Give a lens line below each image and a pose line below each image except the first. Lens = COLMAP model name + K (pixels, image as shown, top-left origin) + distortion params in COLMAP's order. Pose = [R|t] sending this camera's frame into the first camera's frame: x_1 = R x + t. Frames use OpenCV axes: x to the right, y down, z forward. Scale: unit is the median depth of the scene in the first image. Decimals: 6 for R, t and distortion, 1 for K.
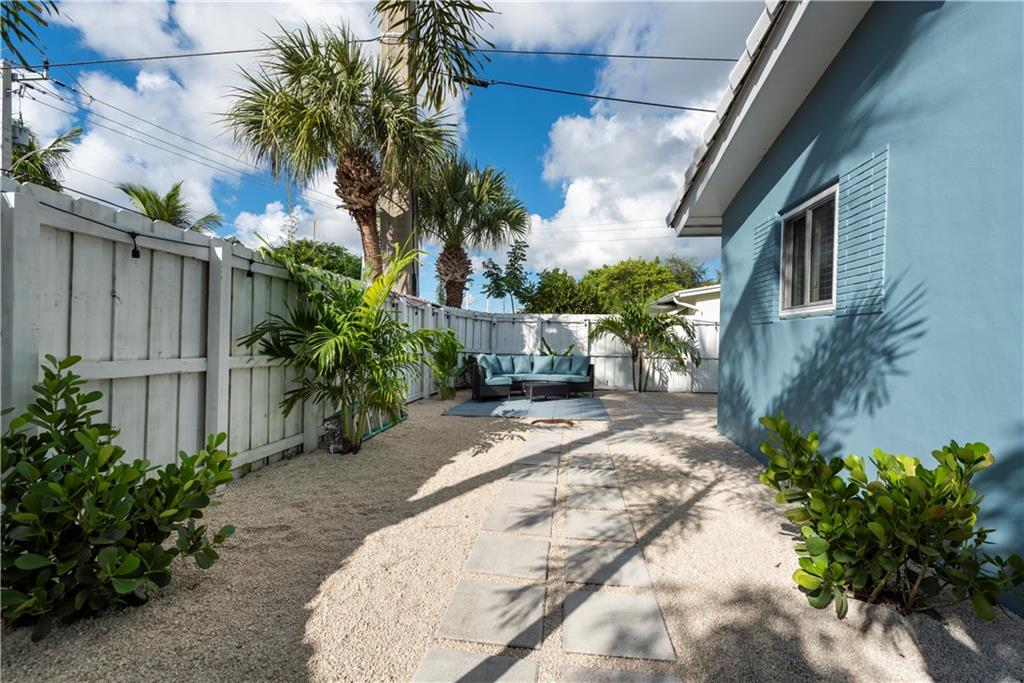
lens RADIAL K [[468.6, 0, 511.4], [0, 468.6, 342.0], [0, 0, 1]] dist [0.017955, 0.000076]
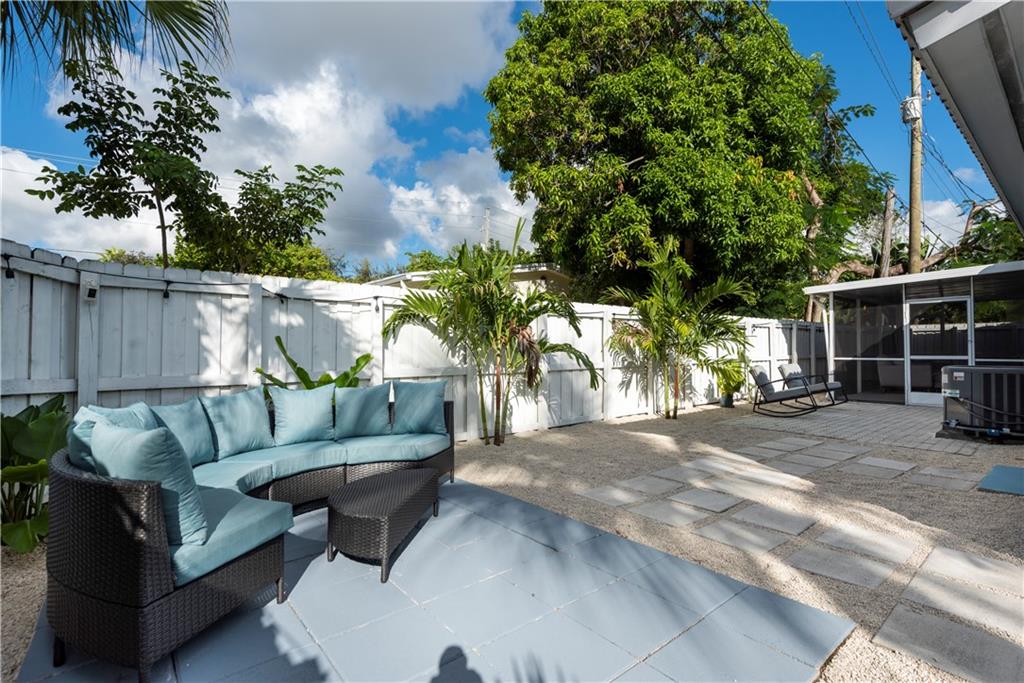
lens RADIAL K [[488.0, 0, 514.4], [0, 488.0, 339.5], [0, 0, 1]] dist [0.026152, 0.000367]
pose [[0.687137, -0.007279, 0.726491, -0.083267], [0.012062, 0.999926, -0.001391, -0.004899], [-0.726427, 0.009719, 0.687175, 0.584747]]
